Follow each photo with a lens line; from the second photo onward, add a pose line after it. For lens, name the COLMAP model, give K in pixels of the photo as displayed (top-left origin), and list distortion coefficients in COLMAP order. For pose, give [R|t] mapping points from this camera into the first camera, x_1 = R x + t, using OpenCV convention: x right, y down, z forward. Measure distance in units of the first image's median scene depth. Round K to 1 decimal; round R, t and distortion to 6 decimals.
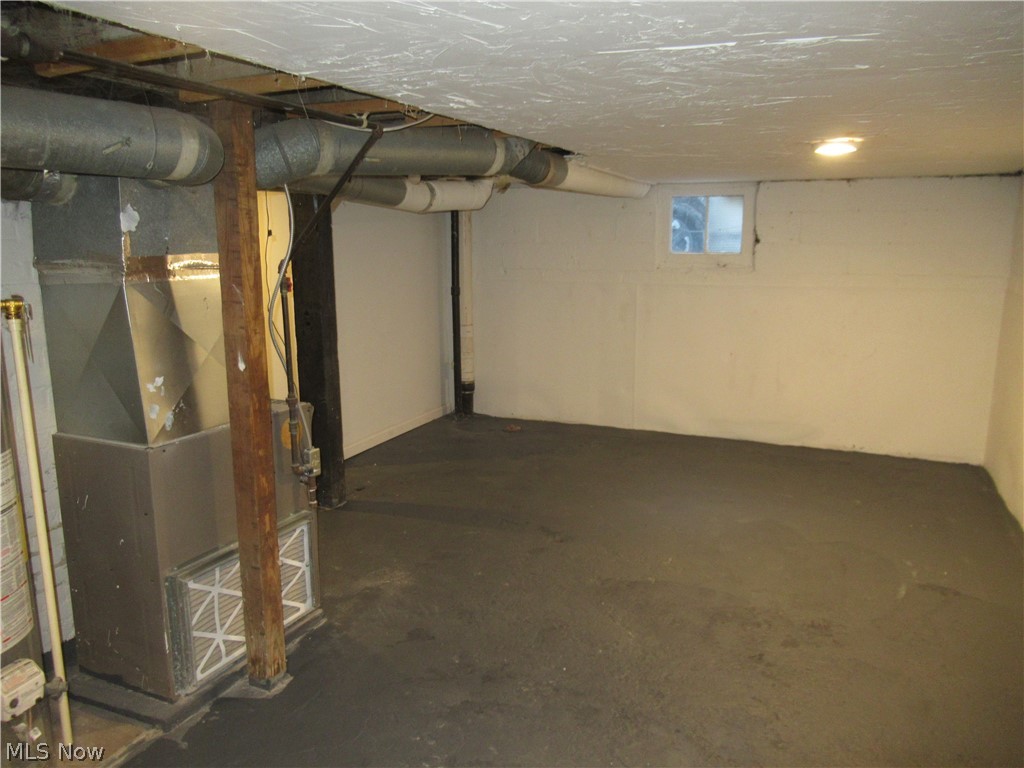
lens RADIAL K [[765.5, 0, 513.5], [0, 765.5, 385.1], [0, 0, 1]] dist [-0.003070, -0.008716]
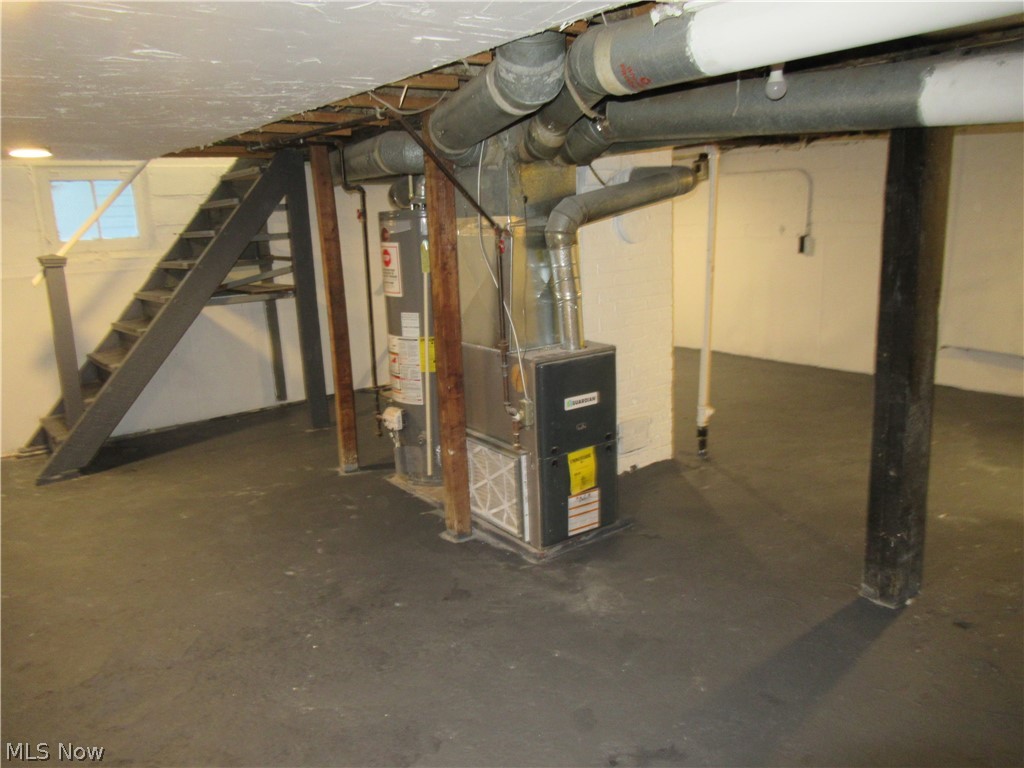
lens RADIAL K [[765.5, 0, 512.1], [0, 765.5, 383.3], [0, 0, 1]] dist [-0.003070, -0.008716]
pose [[-0.502279, 0.205653, -0.839895, 0.666508], [-0.125924, 0.943556, 0.306341, -0.274249], [0.855488, 0.259631, -0.448032, 1.495206]]
